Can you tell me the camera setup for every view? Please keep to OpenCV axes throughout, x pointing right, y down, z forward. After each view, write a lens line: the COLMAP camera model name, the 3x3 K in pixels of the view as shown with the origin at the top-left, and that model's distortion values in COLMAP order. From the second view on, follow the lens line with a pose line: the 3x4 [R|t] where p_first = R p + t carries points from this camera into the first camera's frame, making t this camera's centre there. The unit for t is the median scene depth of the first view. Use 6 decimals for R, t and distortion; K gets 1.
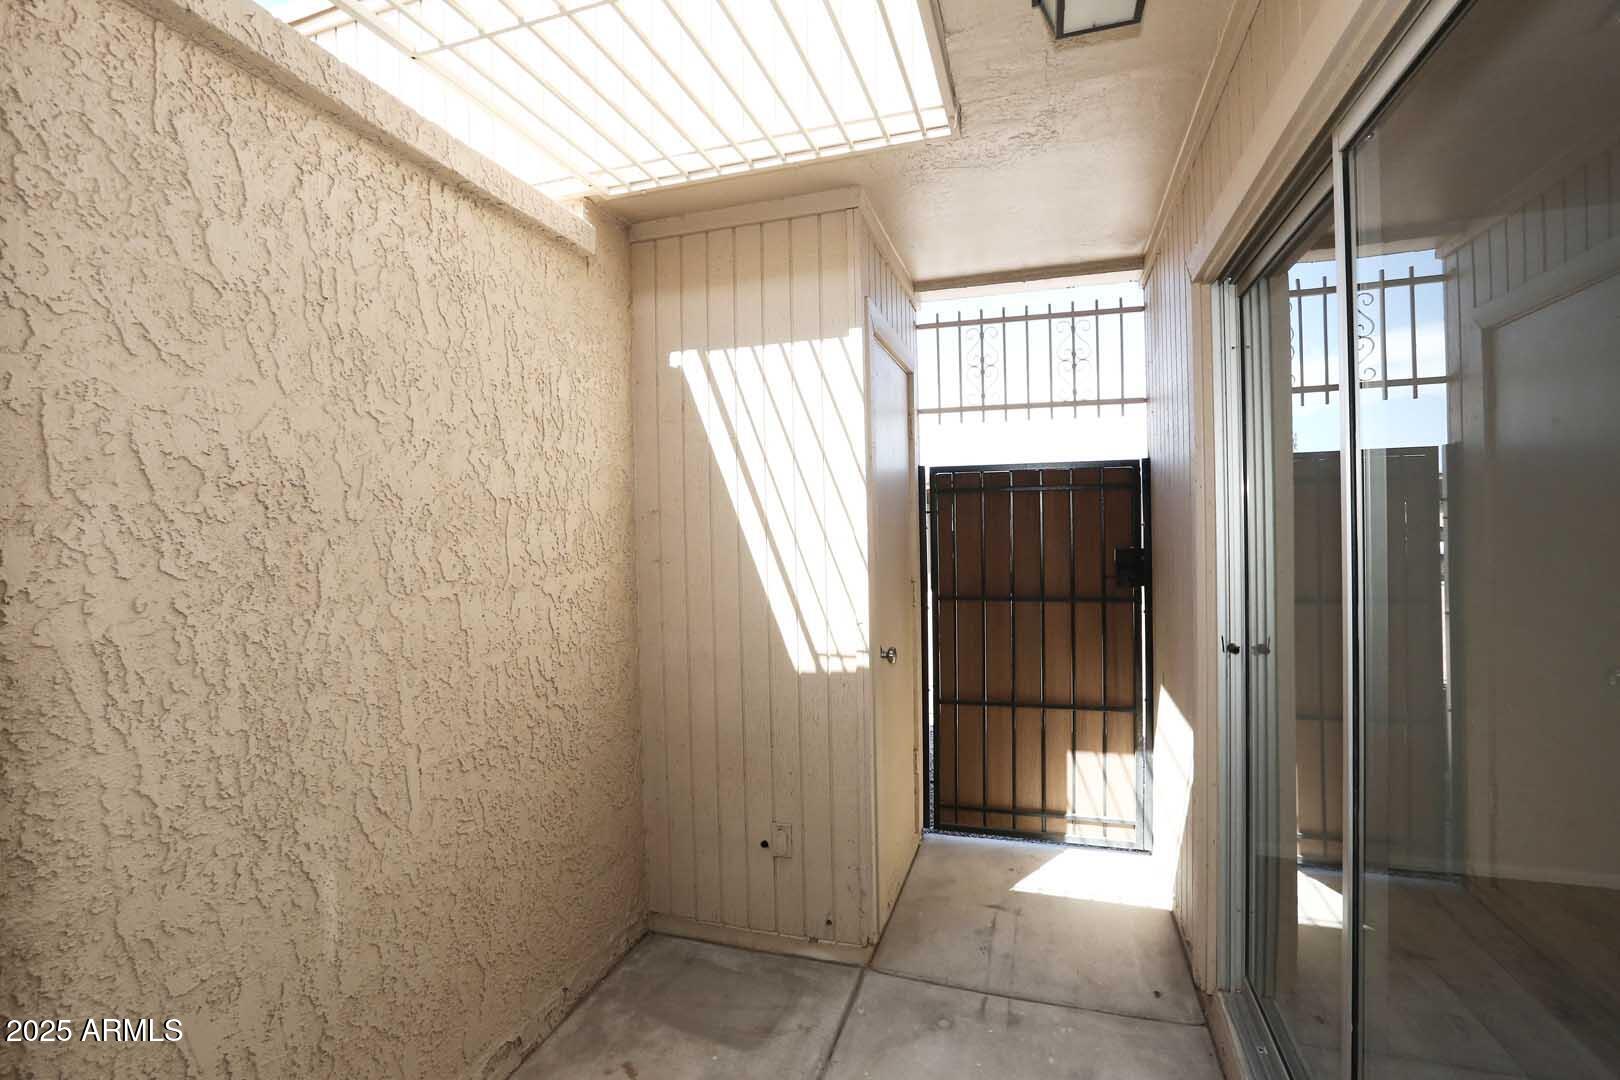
lens RADIAL K [[743.9, 0, 808.3], [0, 743.9, 534.0], [0, 0, 1]] dist [-0.022404, 0.002109]
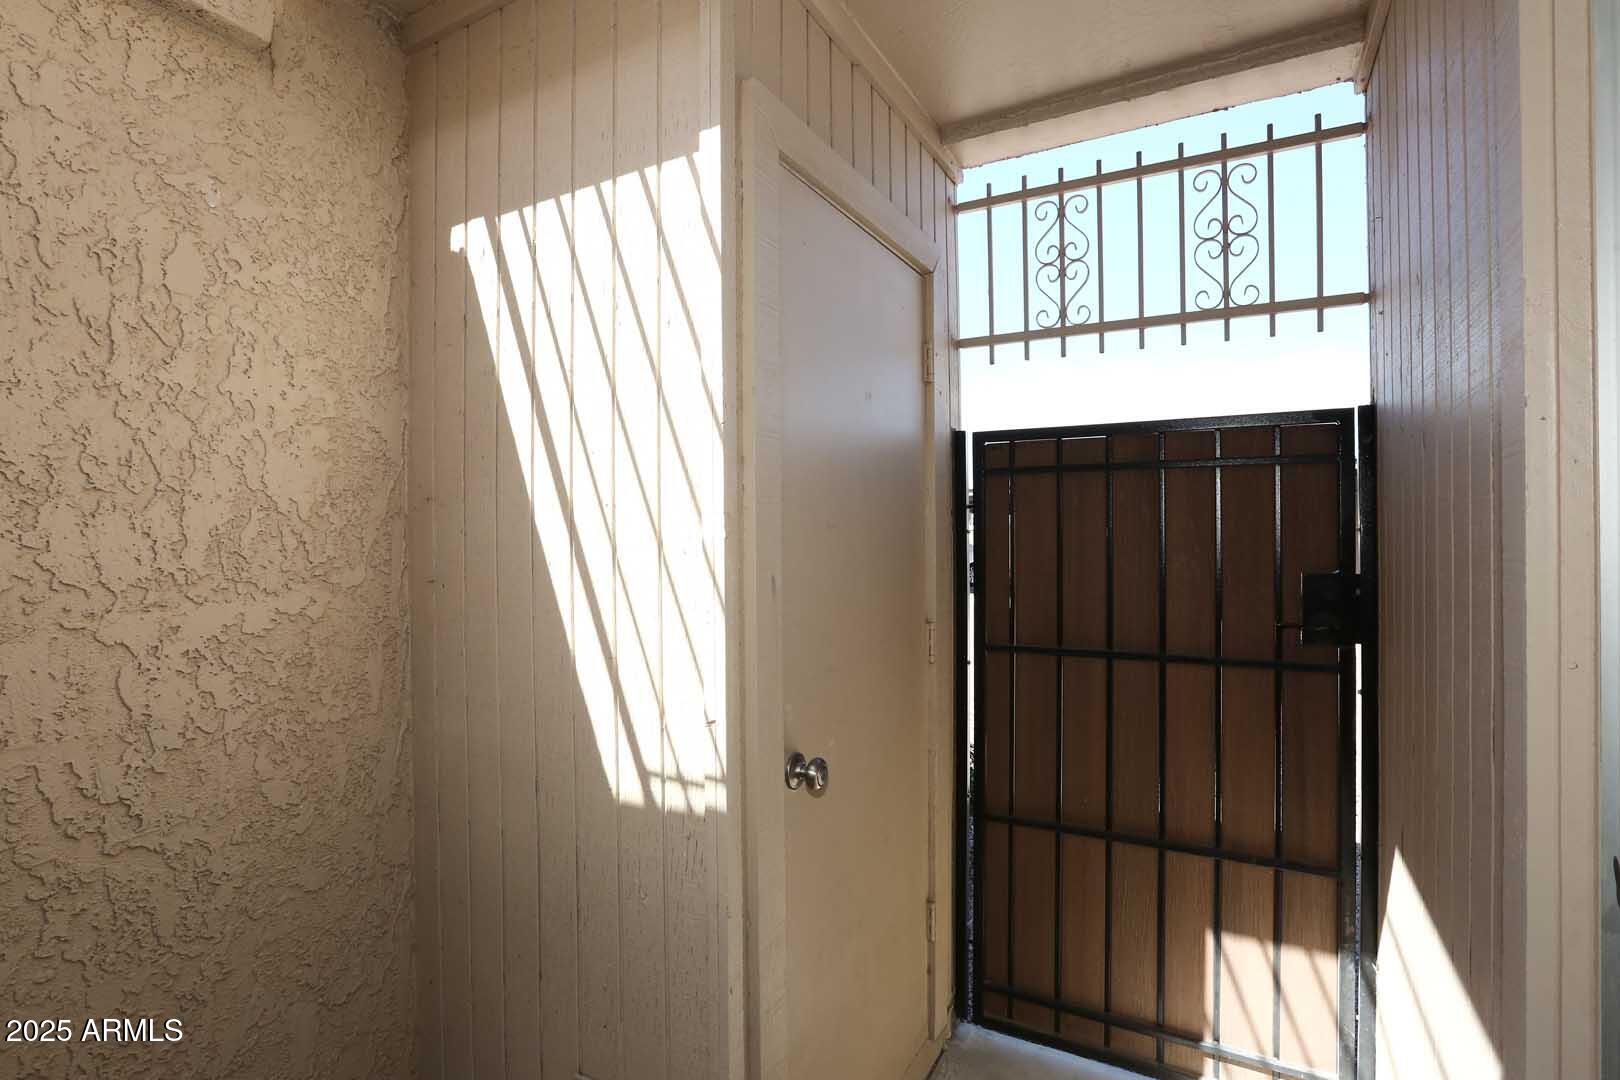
lens RADIAL K [[763.7, 0, 814.1], [0, 763.7, 532.6], [0, 0, 1]] dist [-0.016490, 0.003224]
pose [[0.978527, 0.010459, -0.205851, 0.244744], [-0.011533, 0.999925, -0.004019, -0.004324], [0.205793, 0.006307, 0.978575, 0.524527]]
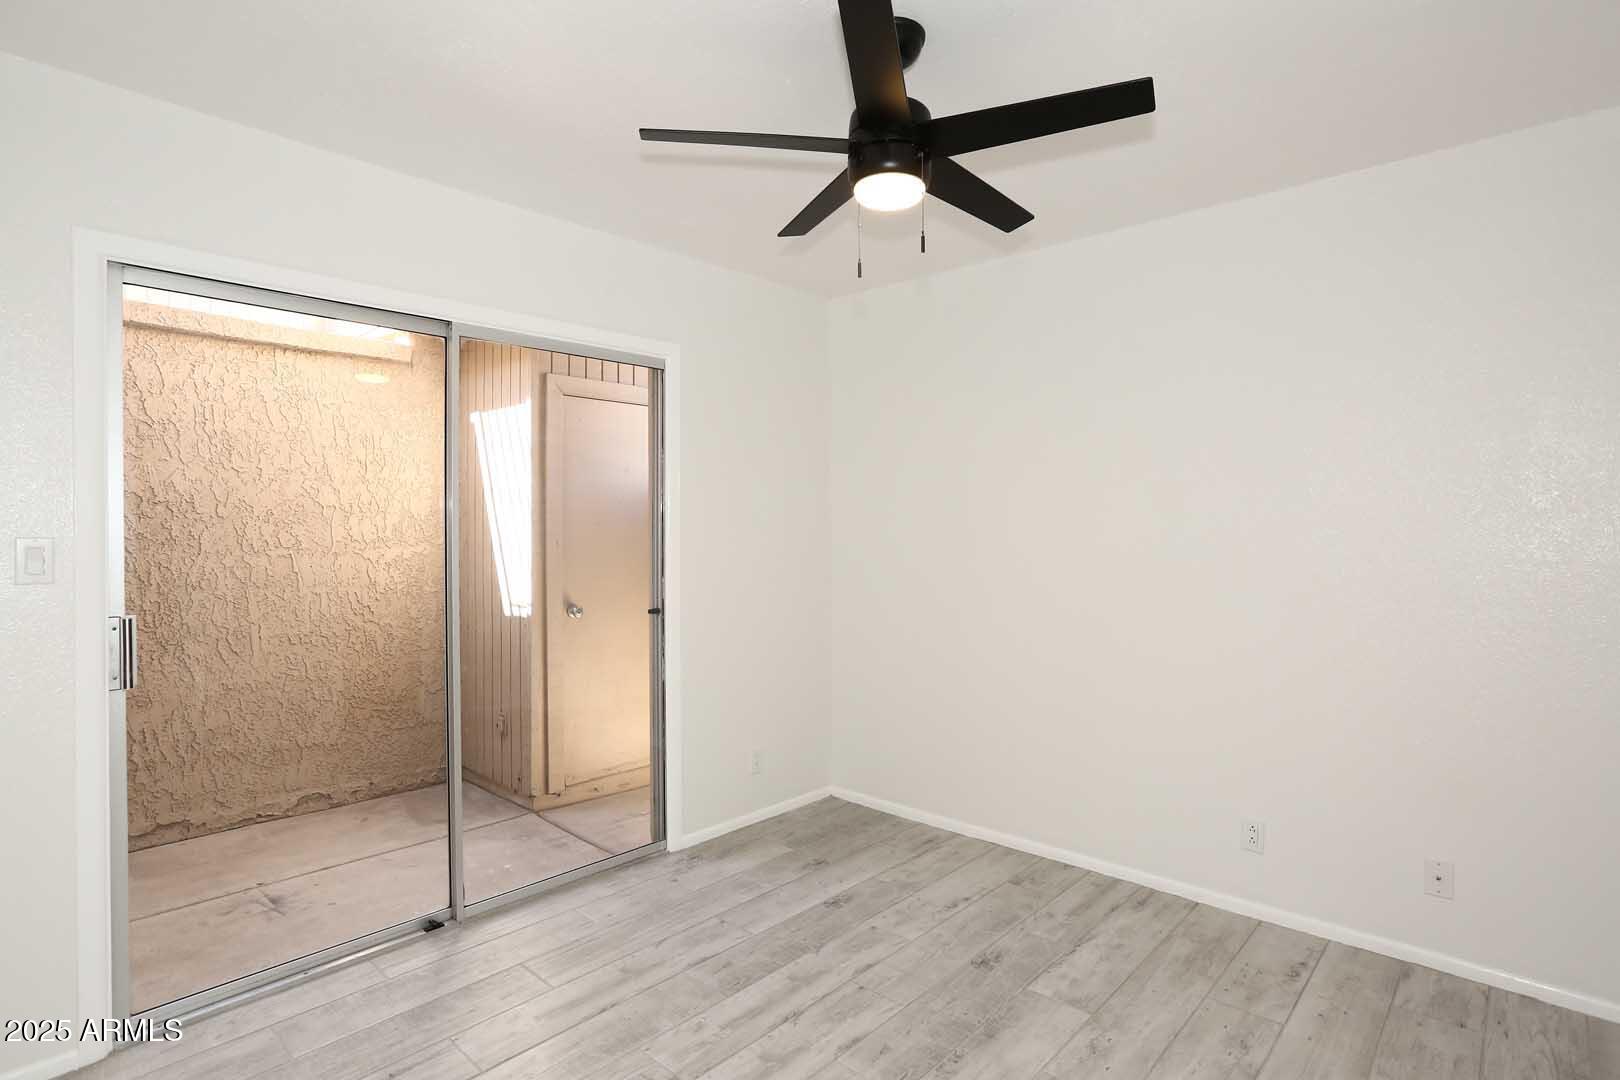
lens RADIAL K [[846.1, 0, 808.1], [0, 846.1, 532.2], [0, 0, 1]] dist [0.005160, -0.000465]
pose [[0.894066, 0.019487, -0.447512, 1.413972], [-0.019014, 0.999804, 0.005551, -0.013839], [0.447532, 0.003546, 0.894261, -0.331435]]
